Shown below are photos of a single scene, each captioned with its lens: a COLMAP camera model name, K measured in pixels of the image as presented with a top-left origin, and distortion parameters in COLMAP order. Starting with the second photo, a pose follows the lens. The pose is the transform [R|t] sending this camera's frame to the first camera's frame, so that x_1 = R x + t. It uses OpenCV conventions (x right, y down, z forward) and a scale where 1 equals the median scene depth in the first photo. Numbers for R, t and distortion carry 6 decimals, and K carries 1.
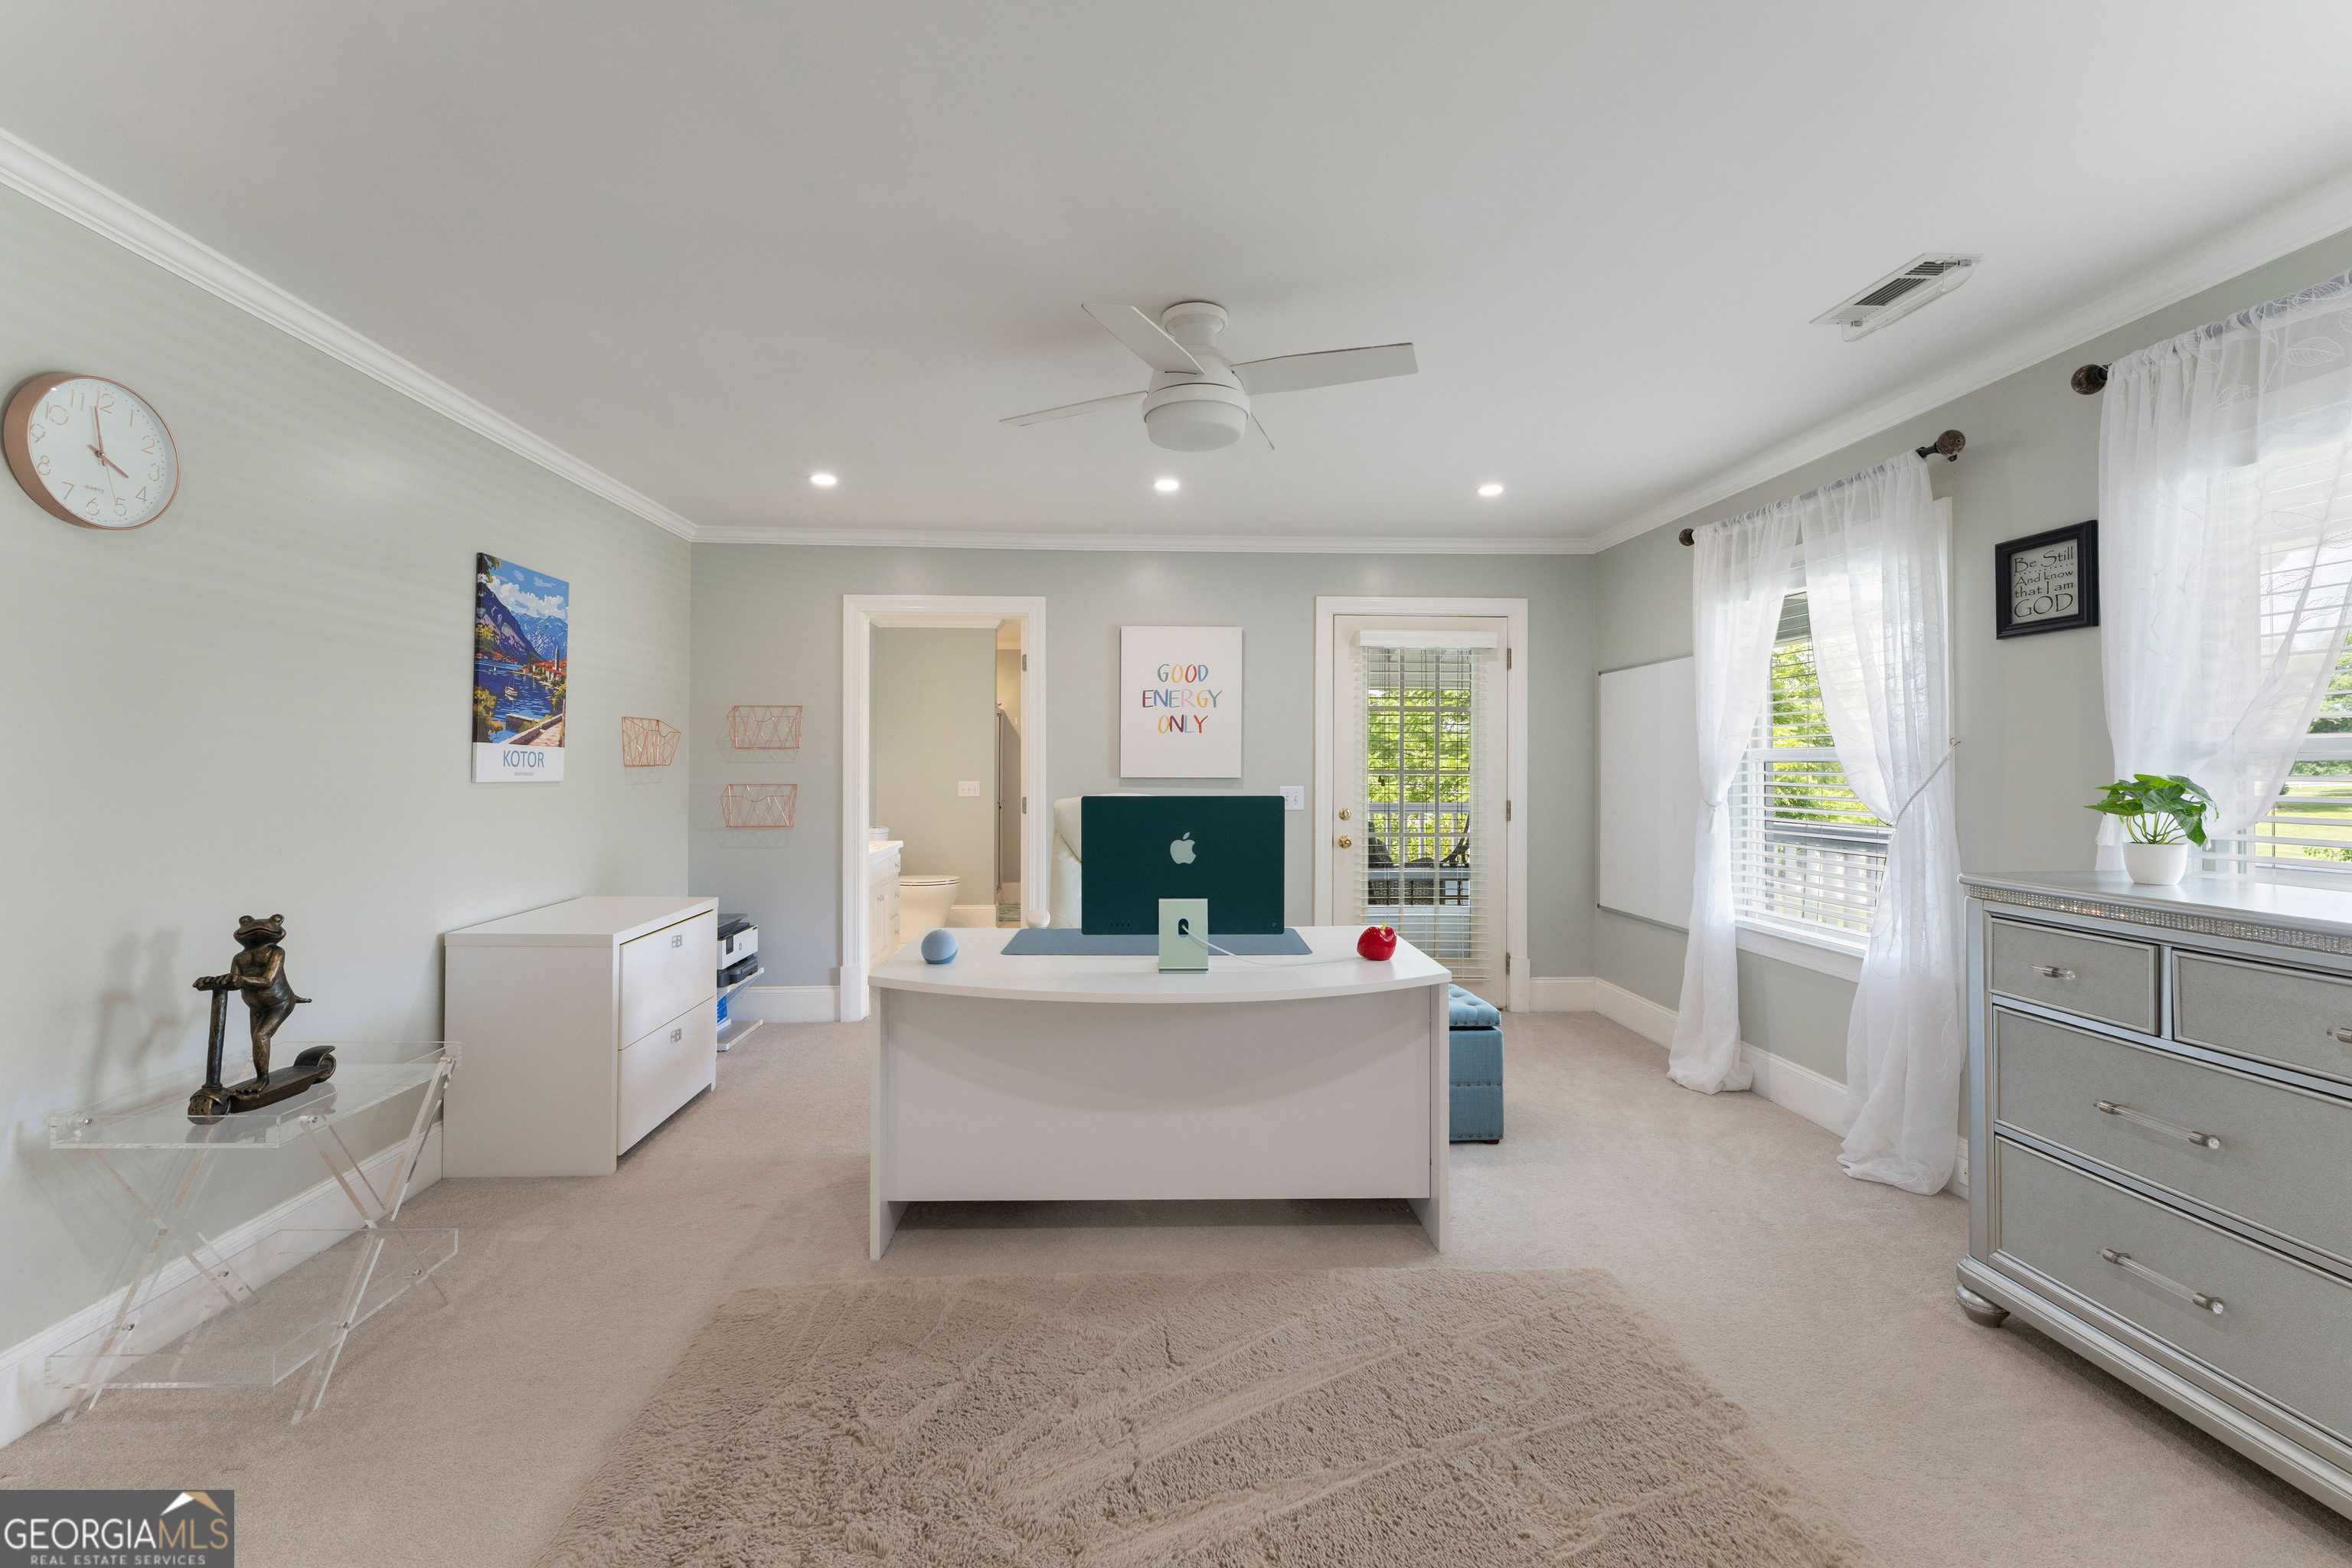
lens RADIAL K [[965.0, 0, 1169.9], [0, 965.0, 767.3], [0, 0, 1]] dist [-0.000986, 0.000252]
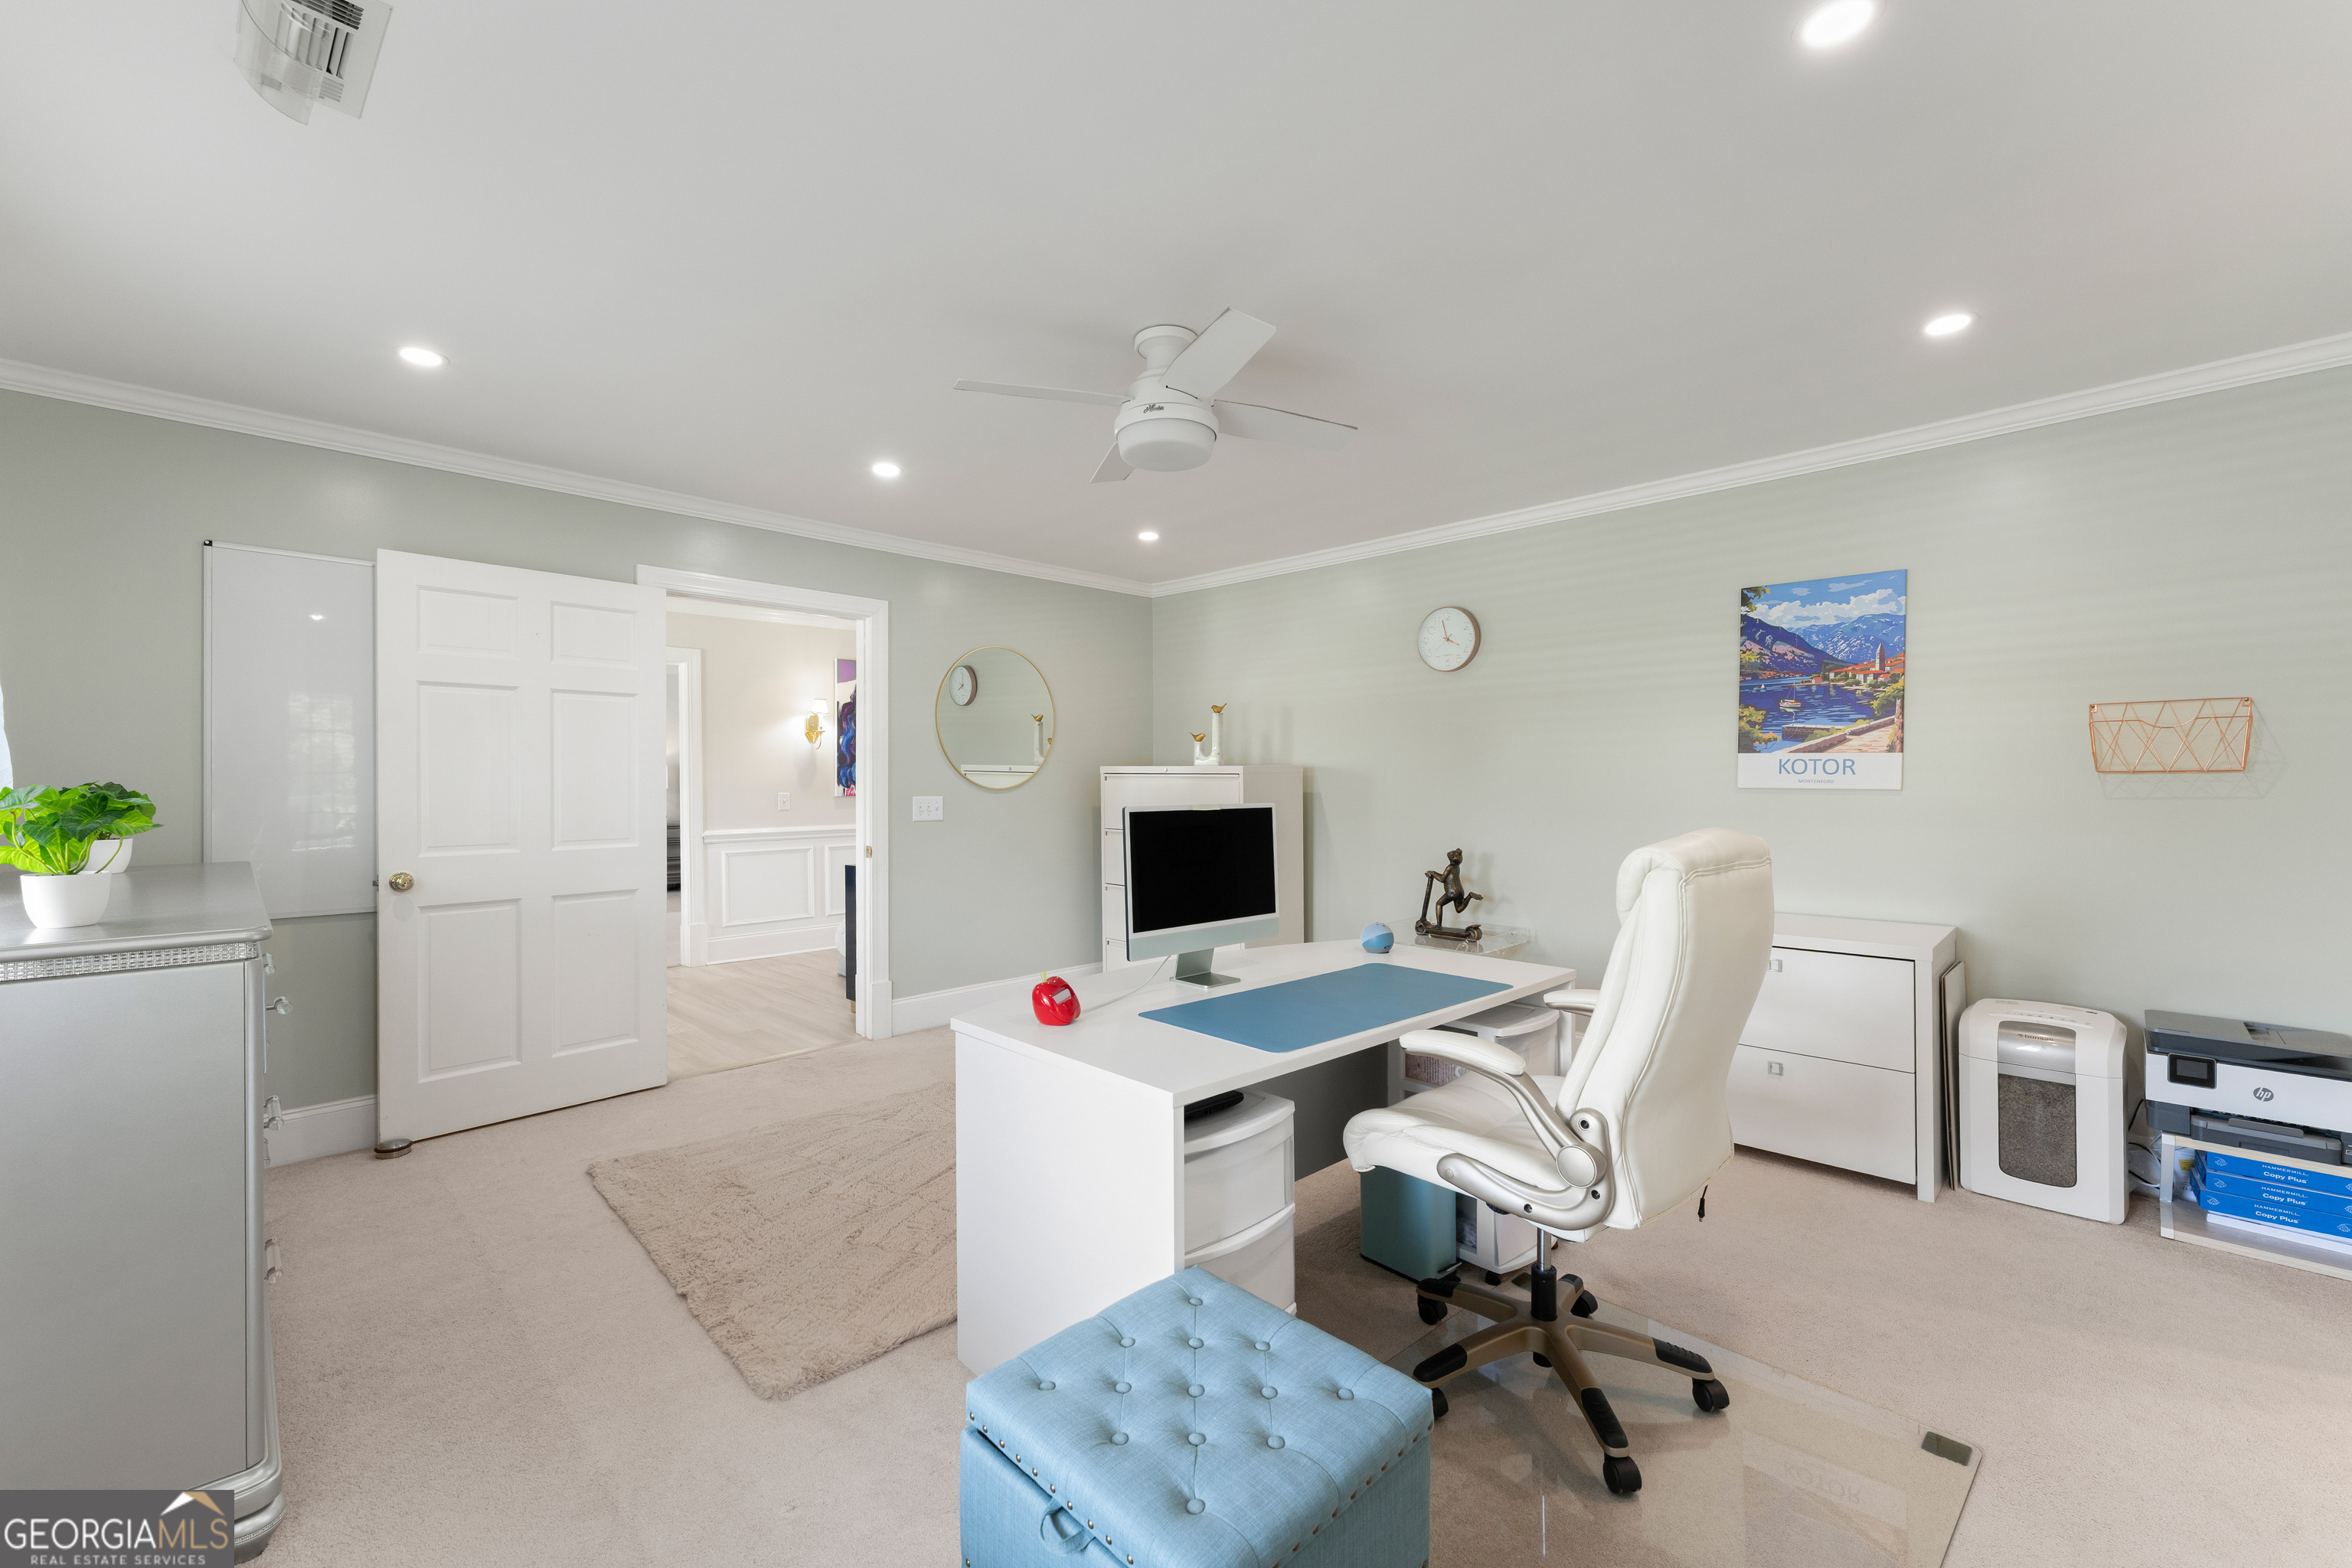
lens RADIAL K [[965.0, 0, 1174.3], [0, 965.0, 777.2], [0, 0, 1]] dist [-0.000986, 0.000252]
pose [[-0.754131, 0.005812, -0.656698, 0.522324], [0.004591, 0.999983, 0.003578, -0.004236], [0.656708, -0.000316, -0.754145, 1.339362]]
